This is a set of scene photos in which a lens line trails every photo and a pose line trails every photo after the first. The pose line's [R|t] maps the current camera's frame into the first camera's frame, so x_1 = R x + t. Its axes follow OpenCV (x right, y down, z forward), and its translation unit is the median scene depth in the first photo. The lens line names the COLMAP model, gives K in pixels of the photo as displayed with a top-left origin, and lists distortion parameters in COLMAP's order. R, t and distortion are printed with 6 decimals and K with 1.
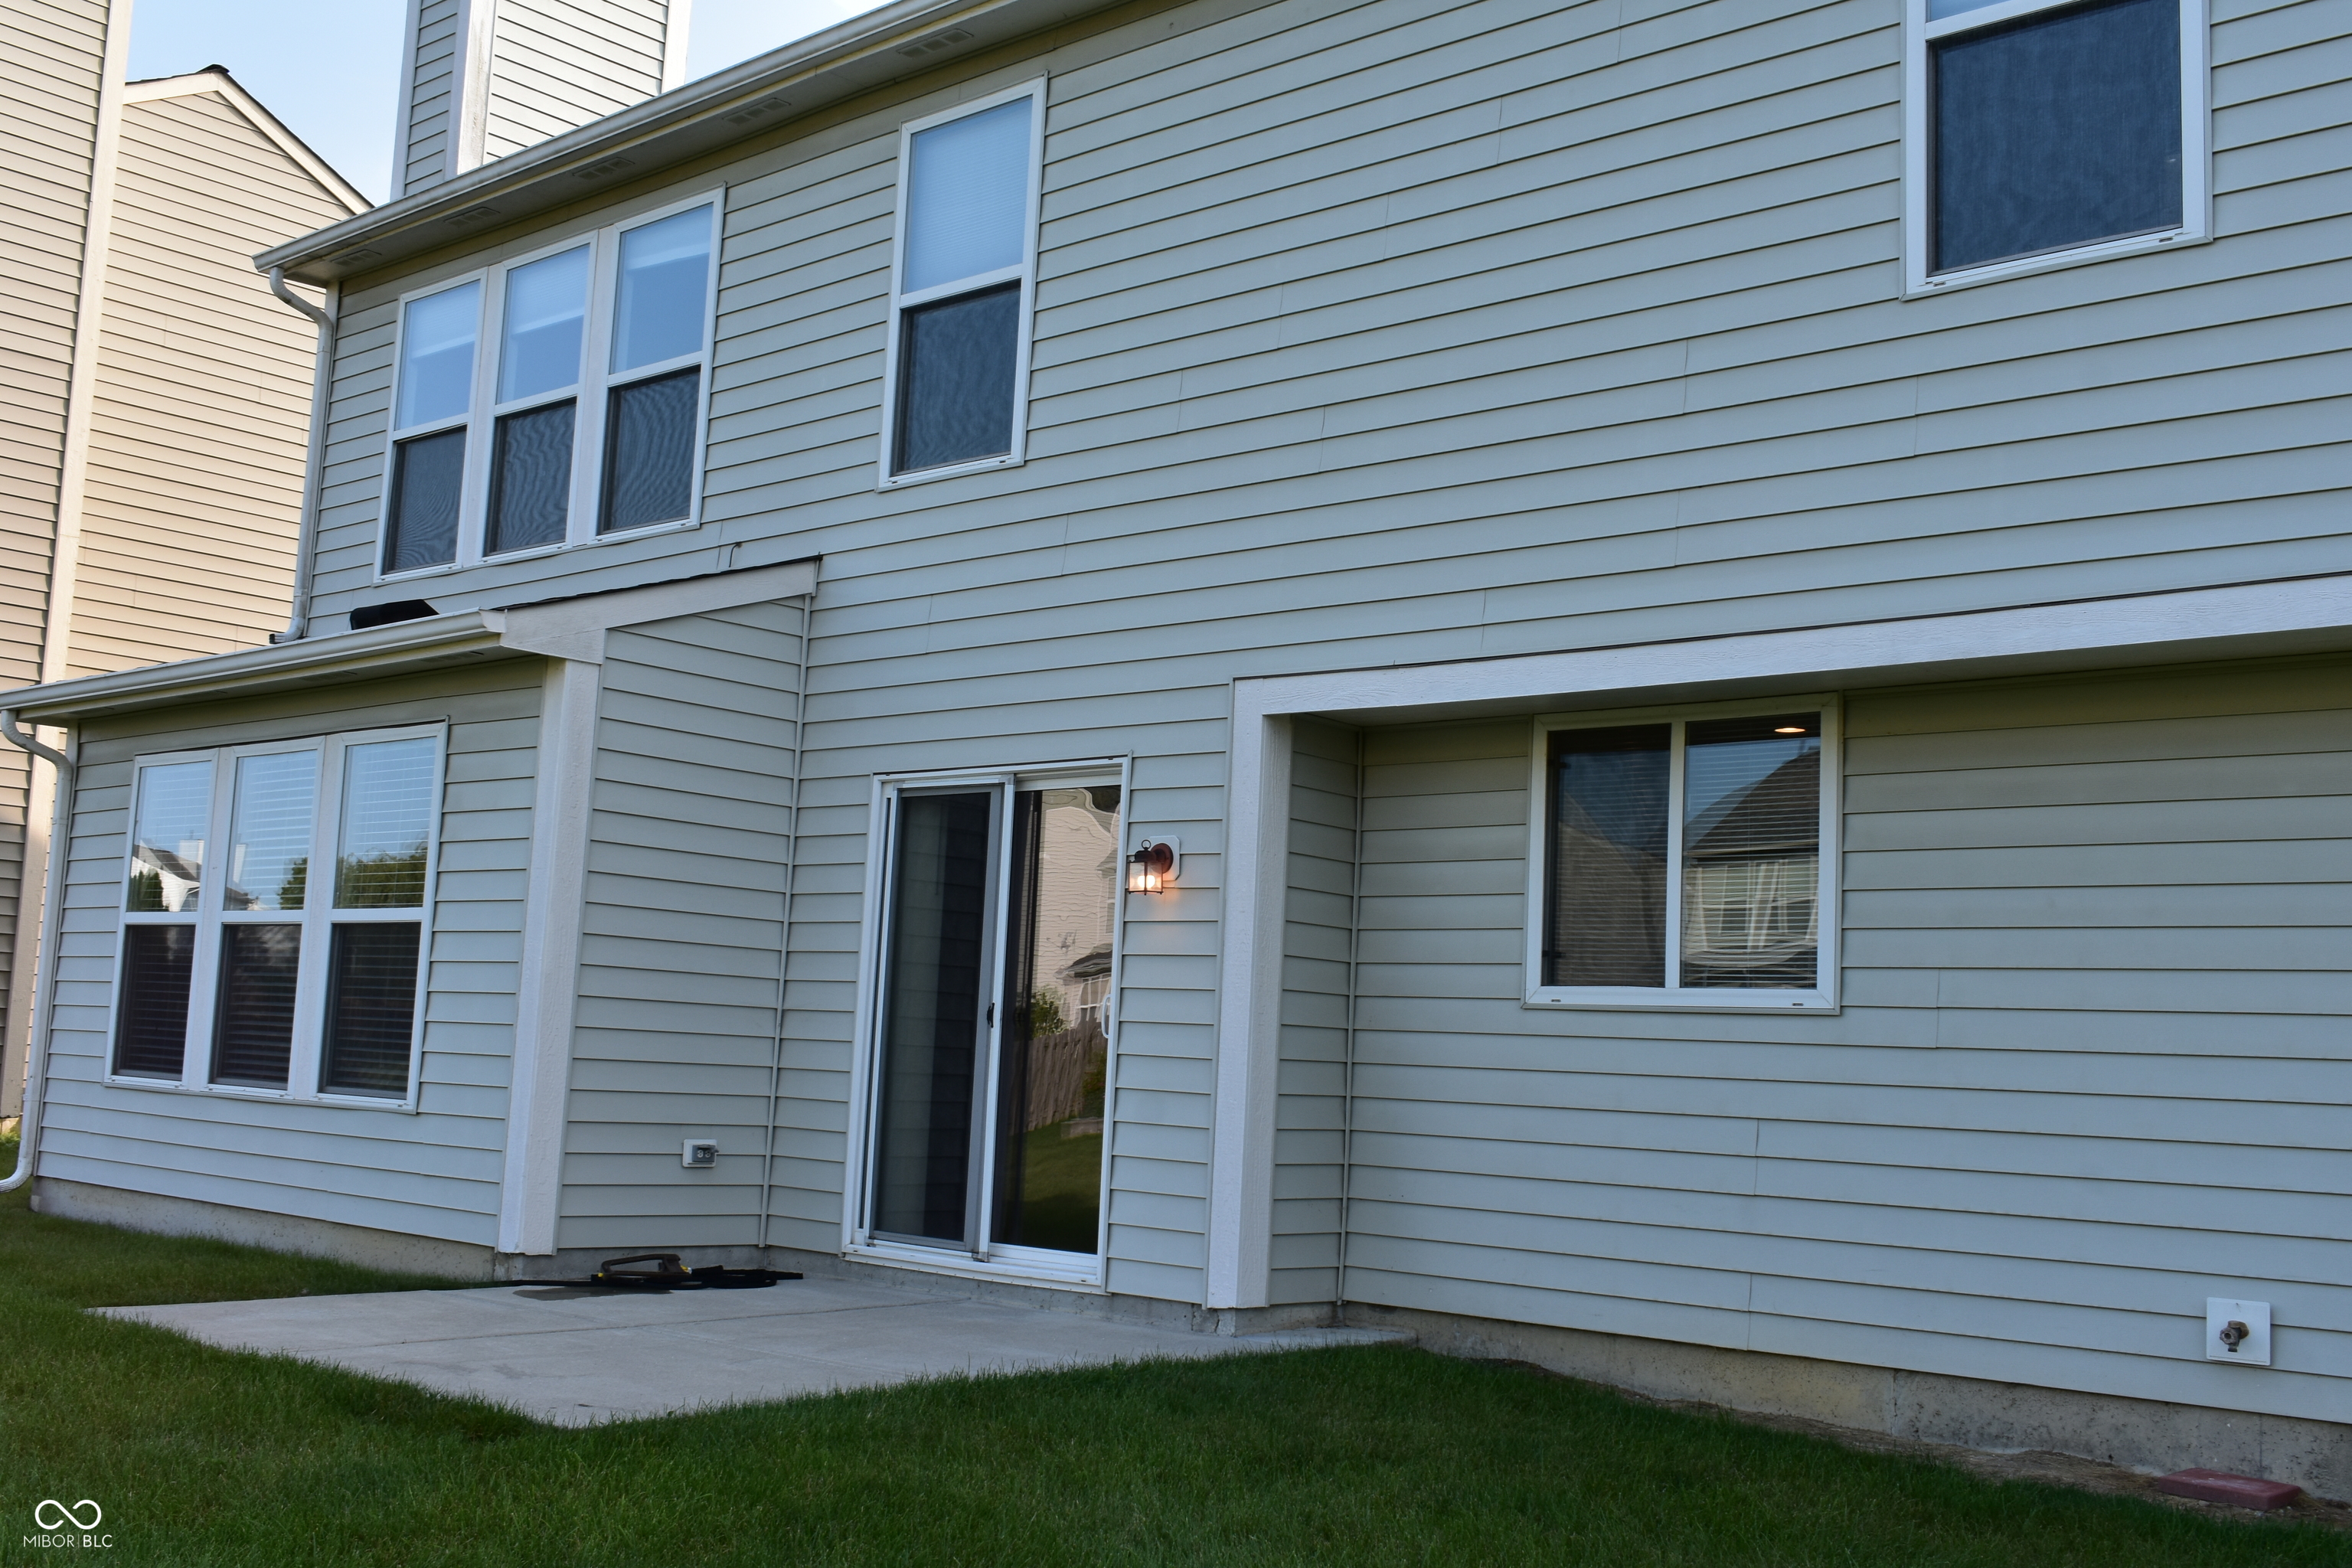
lens RADIAL K [[2464.1, 0, 1175.5], [0, 2464.1, 785.0], [0, 0, 1]] dist [-0.012006, 0.000000]
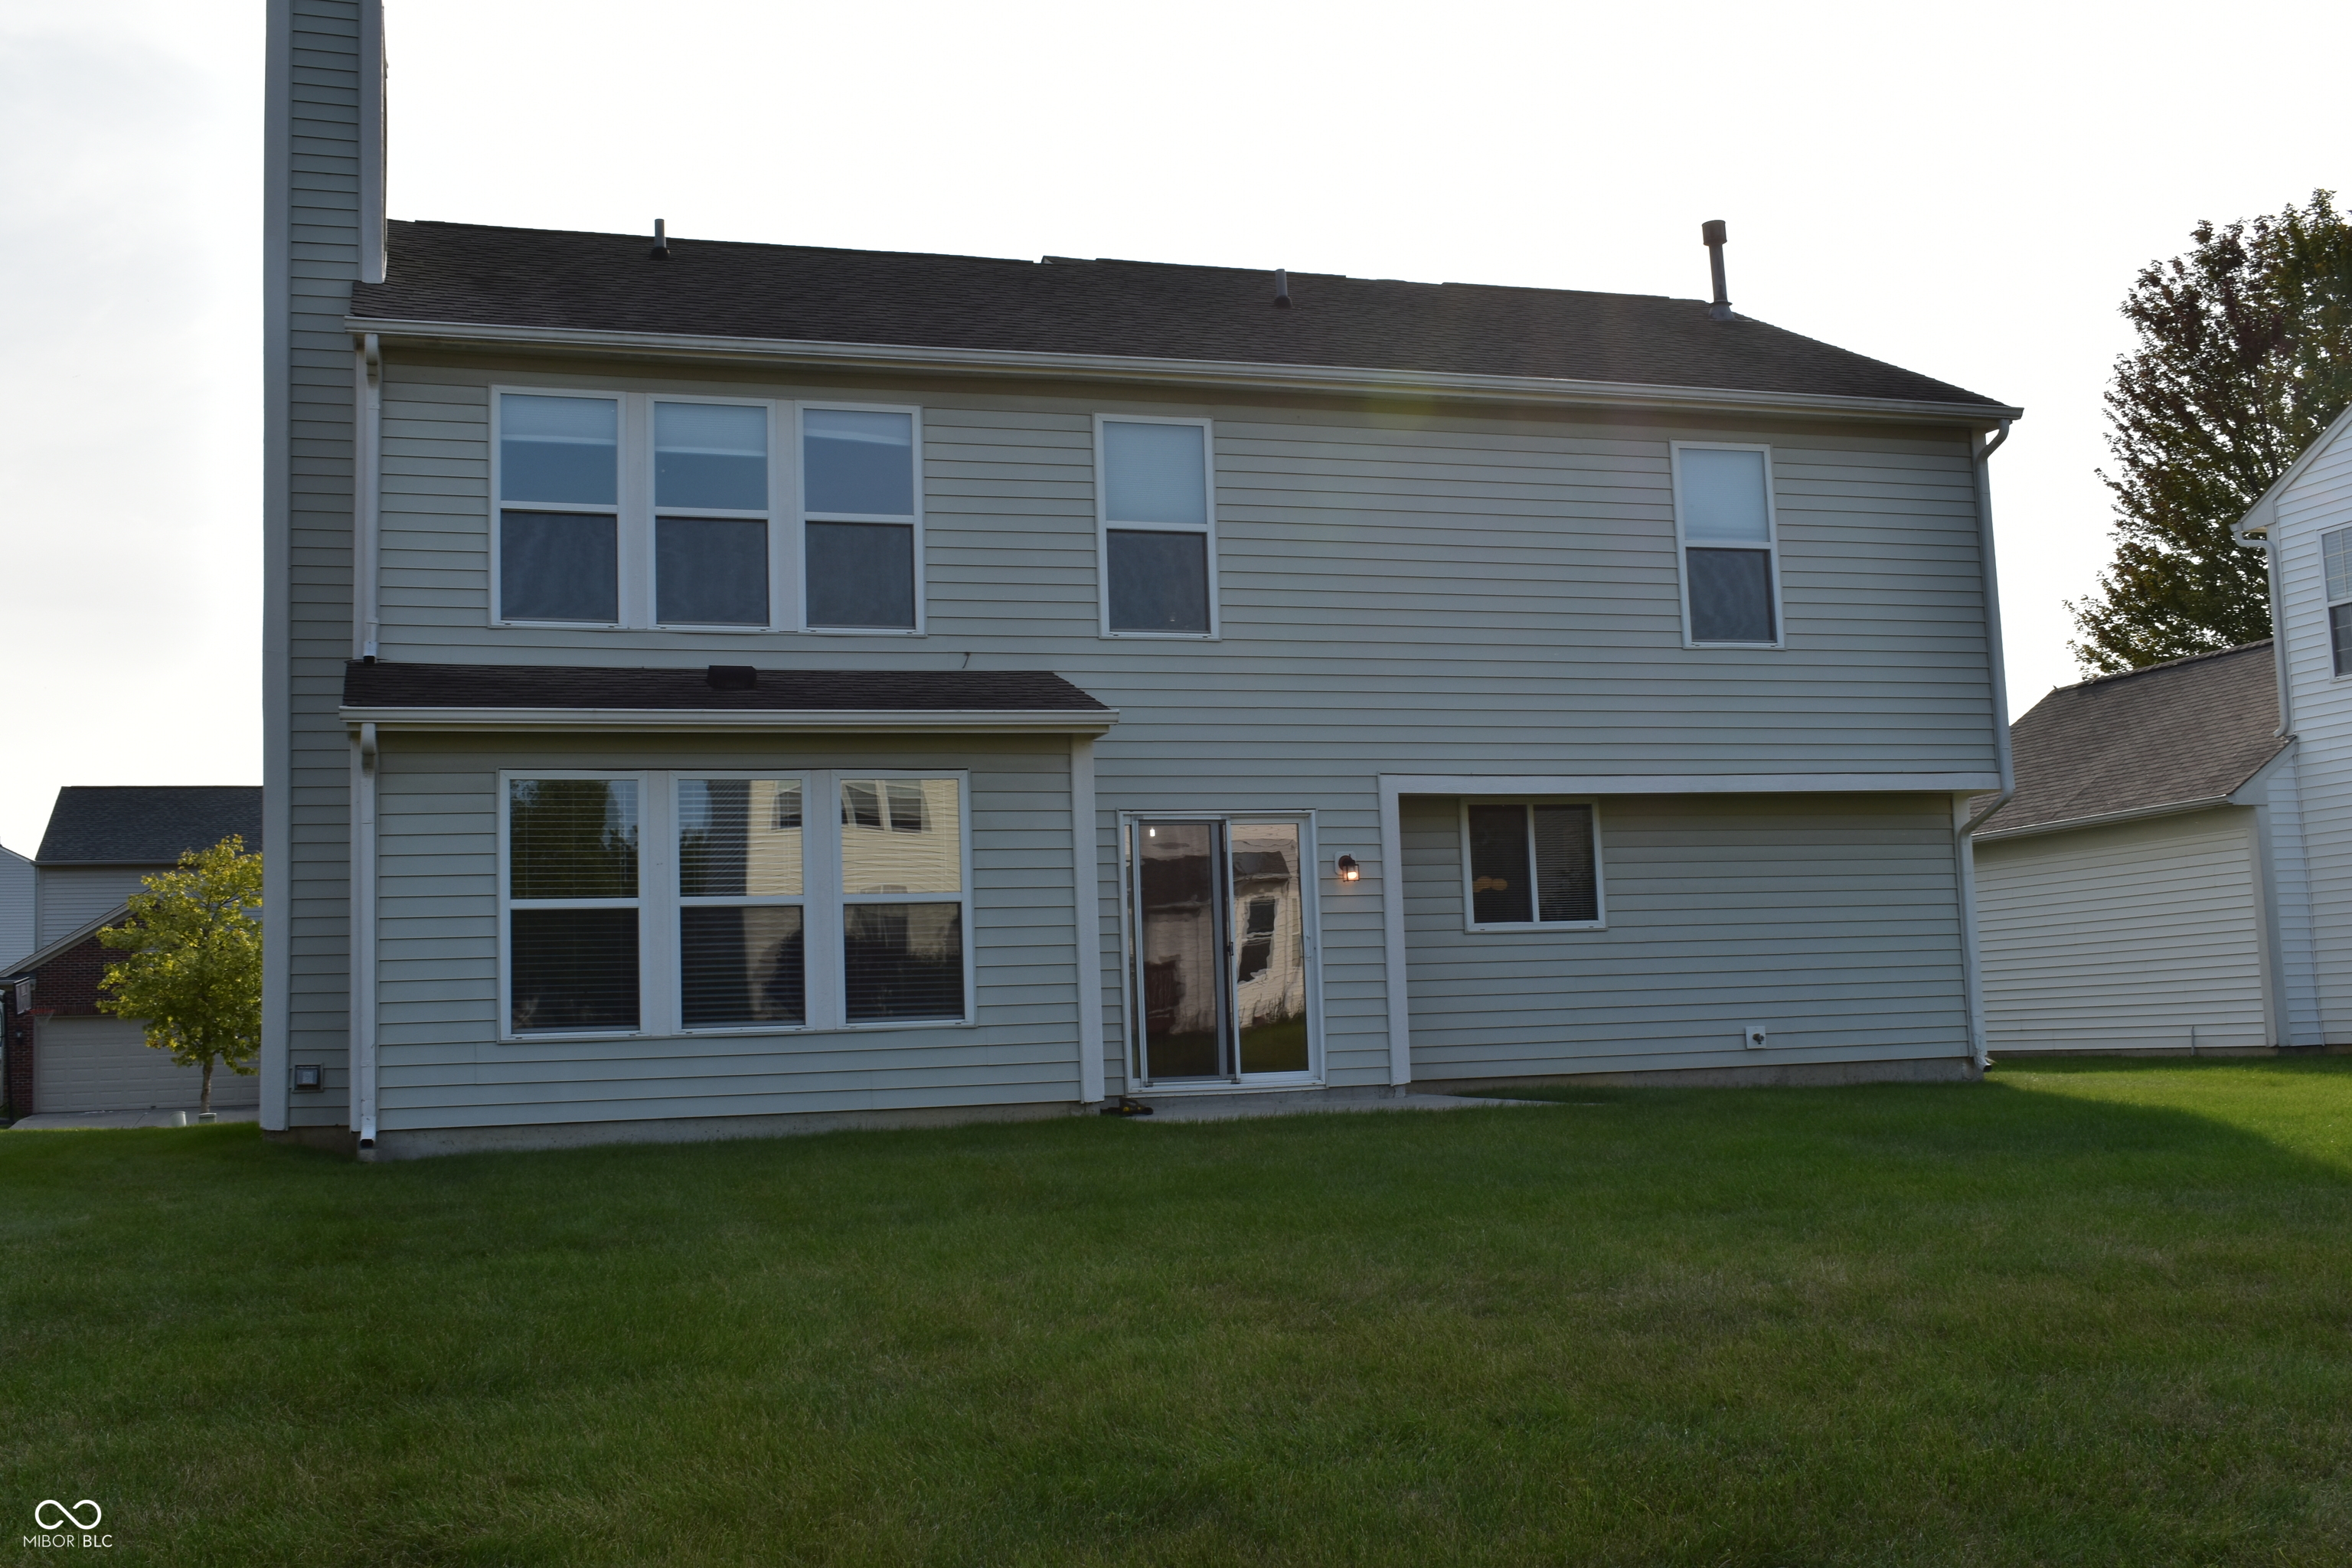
lens RADIAL K [[2464.1, 0, 1174.4], [0, 2464.1, 780.7], [0, 0, 1]] dist [-0.012006, 0.000000]
pose [[0.487371, 0.028122, 0.872742, -1.849586], [-0.041296, 0.999105, -0.009133, -0.012663], [-0.872218, -0.031590, 0.488096, 0.175364]]
